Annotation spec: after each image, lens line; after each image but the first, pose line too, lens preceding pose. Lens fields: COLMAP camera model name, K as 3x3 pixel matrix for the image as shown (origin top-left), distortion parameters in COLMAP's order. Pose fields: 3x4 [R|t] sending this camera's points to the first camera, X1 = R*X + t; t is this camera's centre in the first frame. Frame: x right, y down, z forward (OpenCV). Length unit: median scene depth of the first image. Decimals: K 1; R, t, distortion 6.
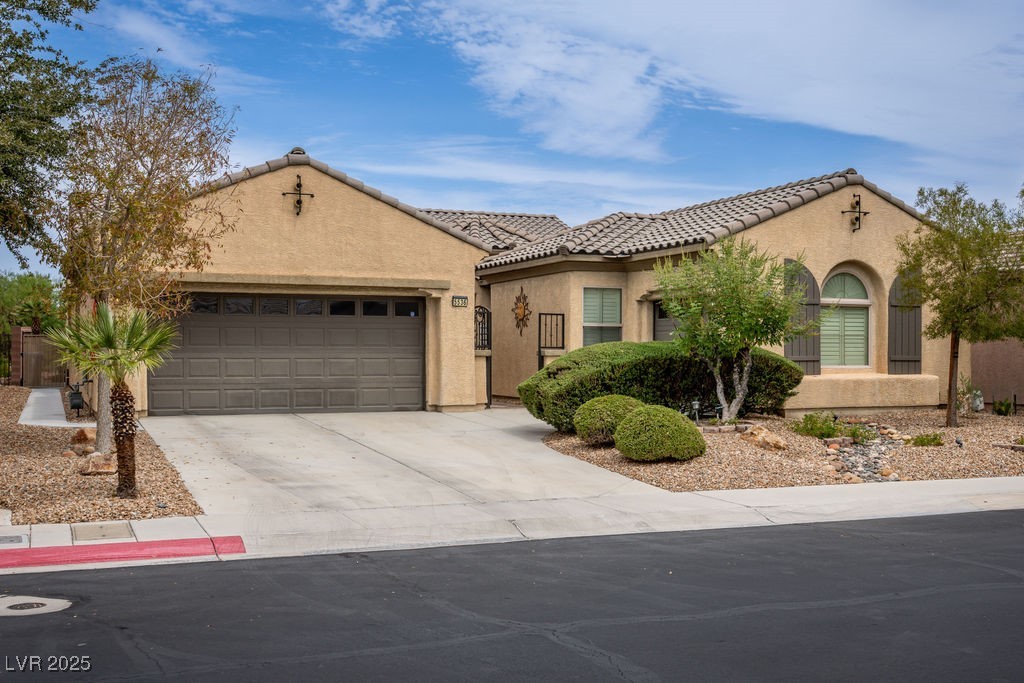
lens RADIAL K [[1018.2, 0, 509.9], [0, 1018.2, 335.0], [0, 0, 1]] dist [-0.005557, 0.000000]
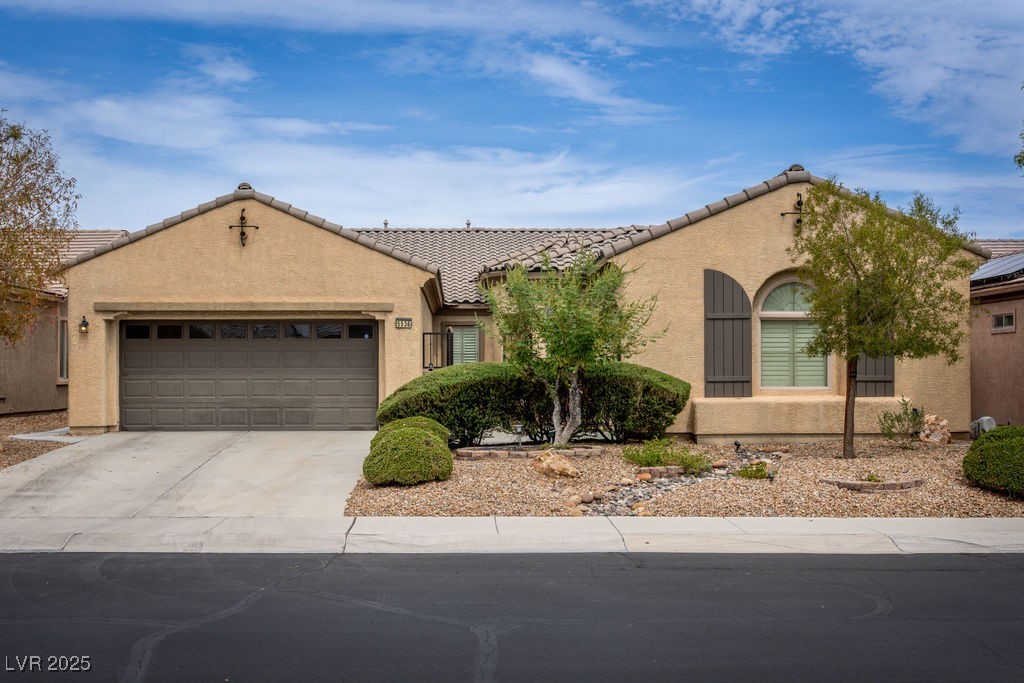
lens RADIAL K [[1018.2, 0, 504.1], [0, 1018.2, 350.8], [0, 0, 1]] dist [-0.005557, 0.000000]
pose [[0.941798, -0.011068, -0.335998, 0.398708], [0.009951, 0.999938, -0.005047, 0.000685], [0.336033, 0.001409, 0.941849, 0.079418]]
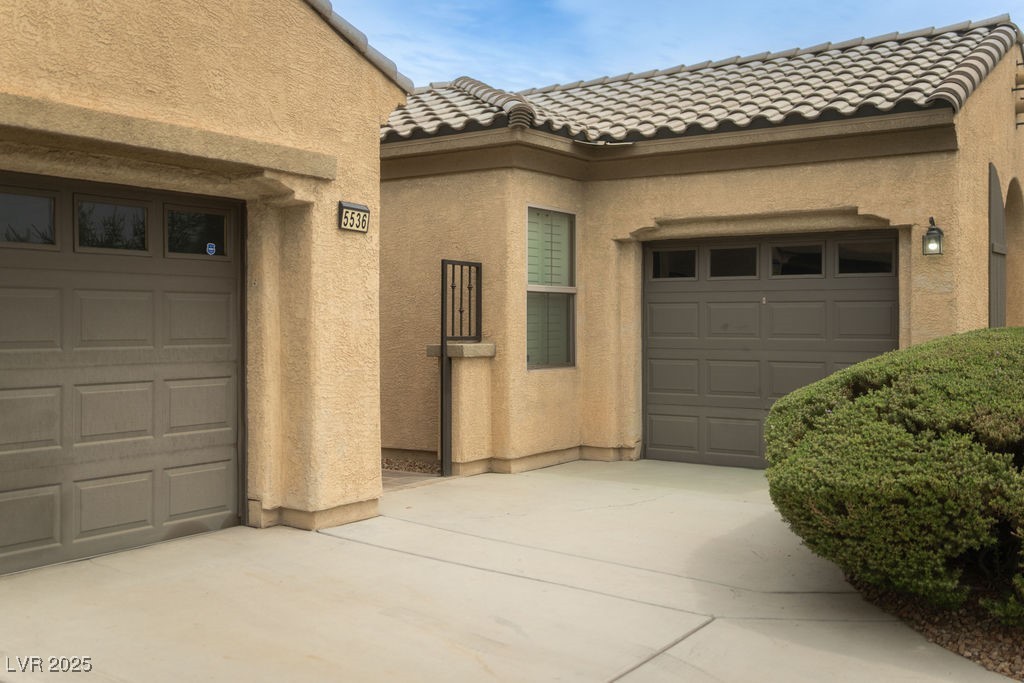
lens RADIAL K [[1018.2, 0, 485.6], [0, 1018.2, 319.3], [0, 0, 1]] dist [-0.005557, 0.000000]
pose [[0.846233, -0.001527, 0.532811, -0.209384], [-0.005517, 0.999917, 0.011628, -0.001354], [-0.532785, -0.012780, 0.846154, 0.689139]]
